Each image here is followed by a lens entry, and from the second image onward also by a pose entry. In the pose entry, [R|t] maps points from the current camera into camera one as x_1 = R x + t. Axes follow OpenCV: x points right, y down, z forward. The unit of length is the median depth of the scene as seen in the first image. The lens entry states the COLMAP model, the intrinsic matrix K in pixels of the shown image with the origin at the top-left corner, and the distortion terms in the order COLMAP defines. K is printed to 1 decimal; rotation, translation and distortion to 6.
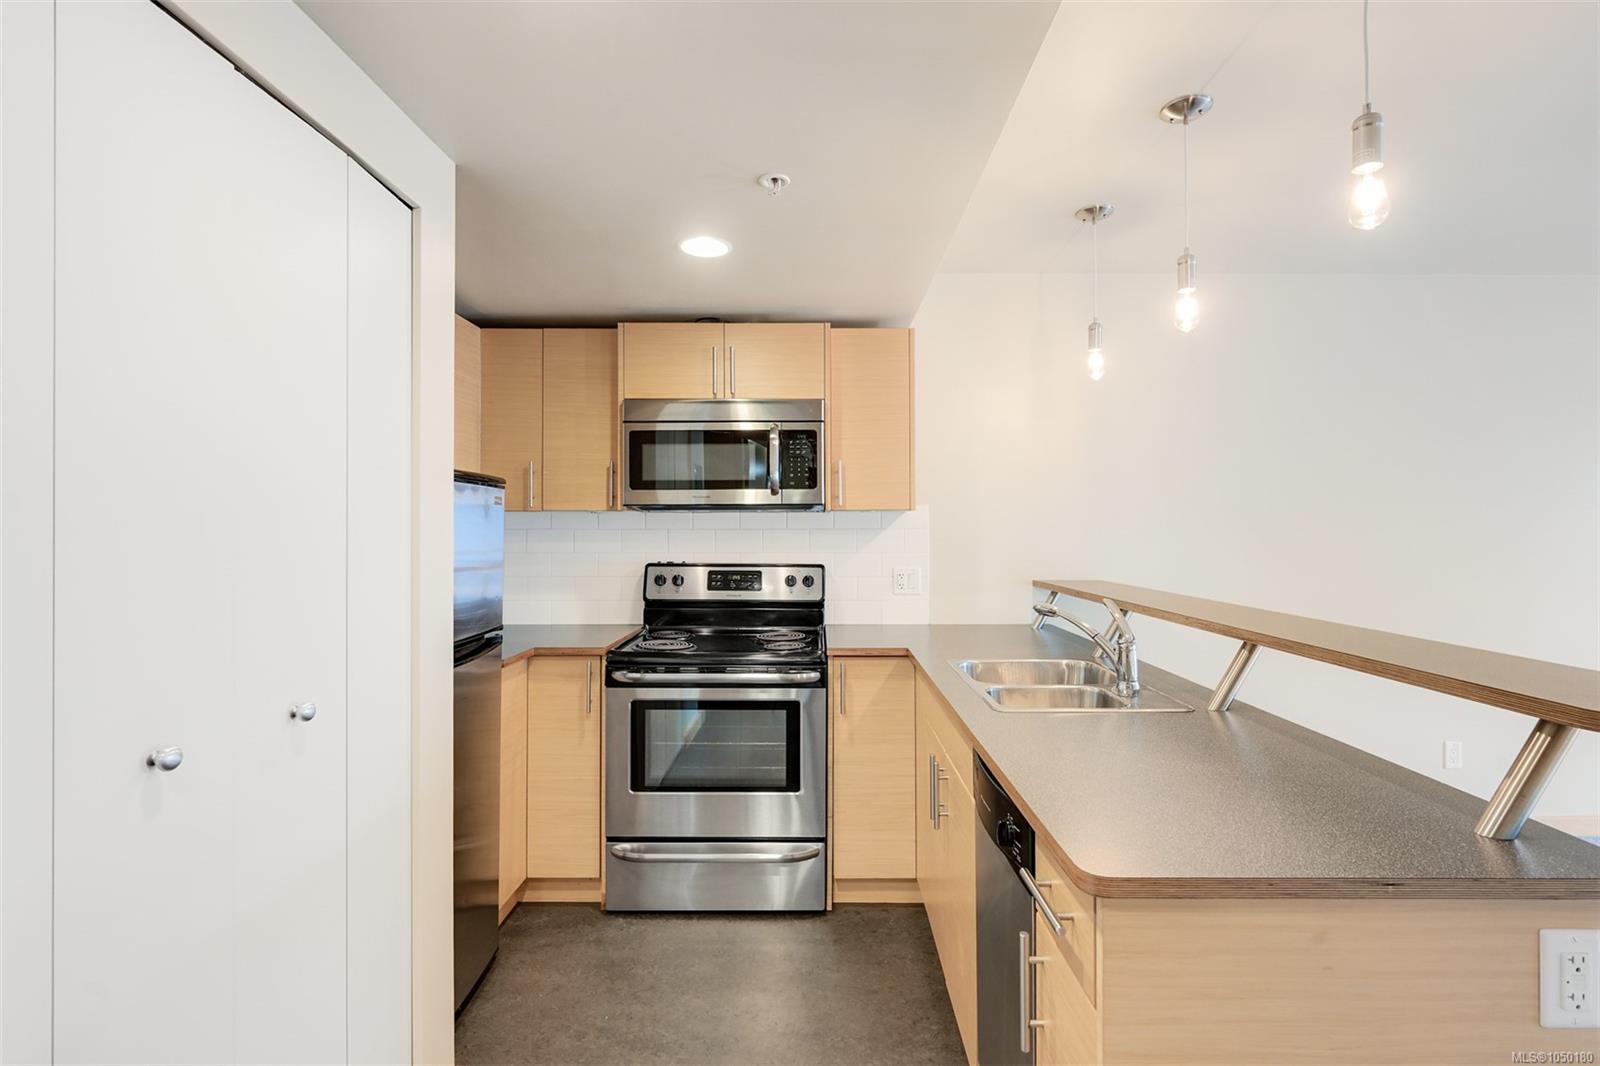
lens RADIAL K [[747.5, 0, 804.4], [0, 747.5, 534.1], [0, 0, 1]] dist [-0.000078, 0.000021]
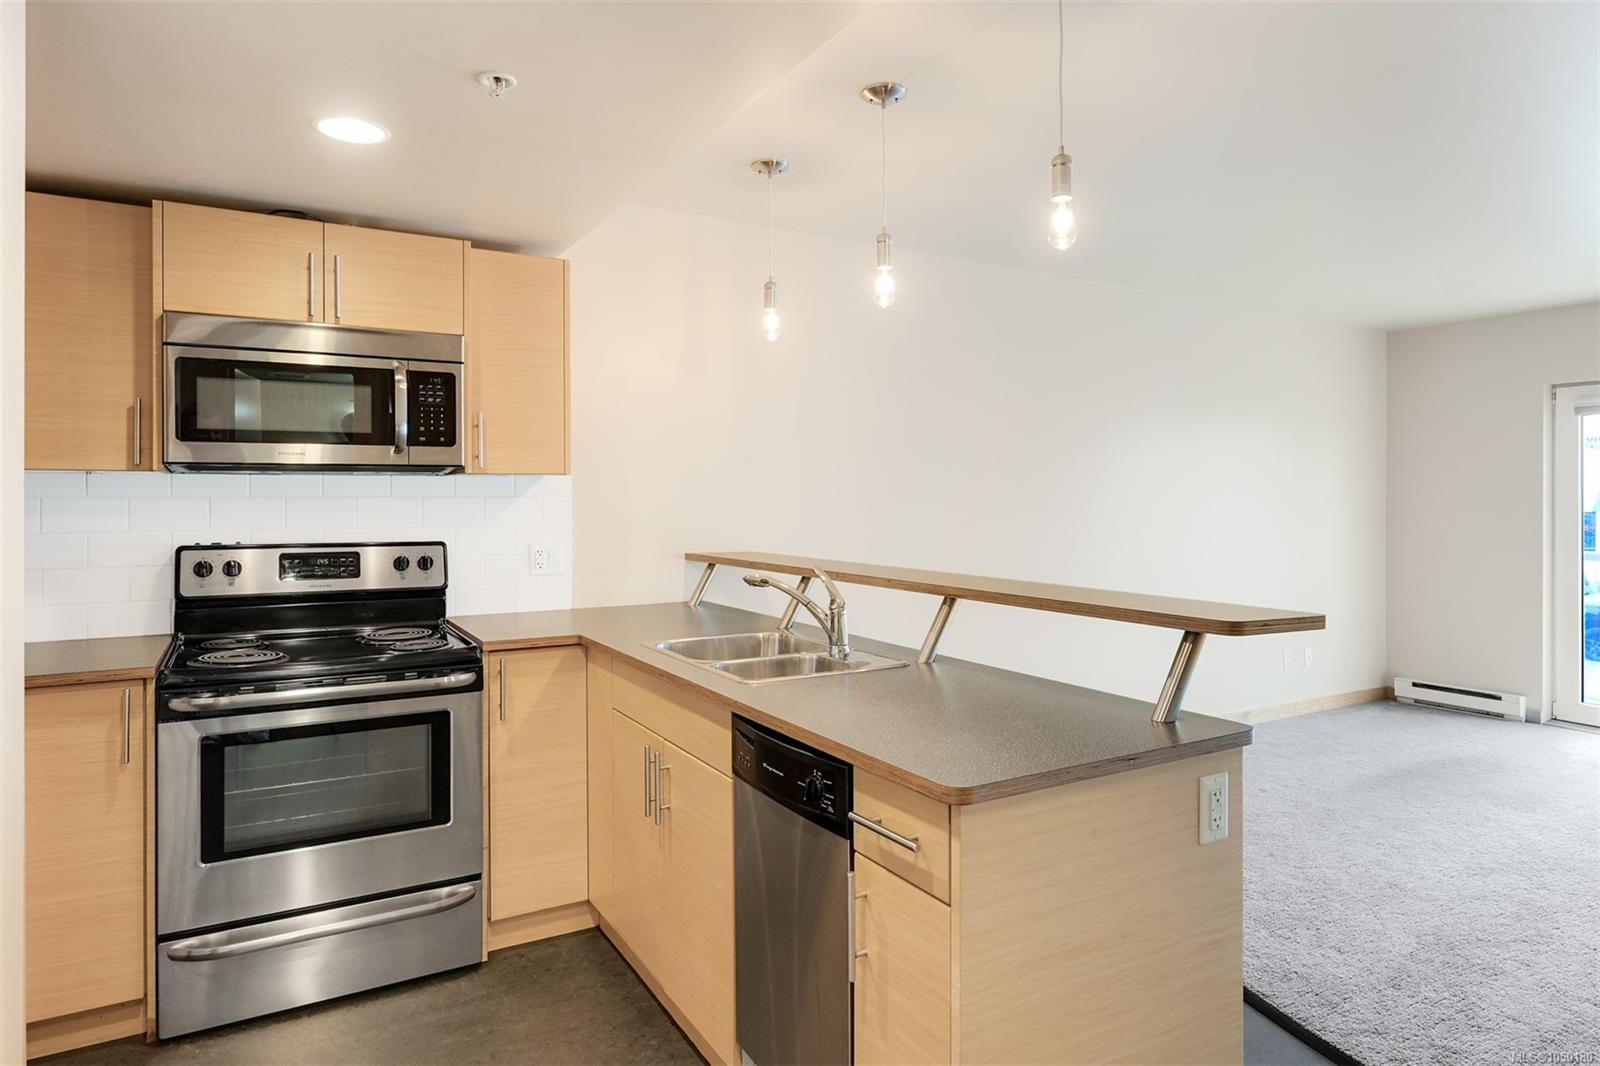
lens RADIAL K [[922.4, 0, 788.6], [0, 922.4, 512.7], [0, 0, 1]] dist [-0.007867, 0.002749]
pose [[0.867834, -0.009654, 0.496761, -0.179409], [0.004954, 0.999930, 0.010779, 0.001593], [-0.496830, -0.006893, 0.867820, -0.040053]]
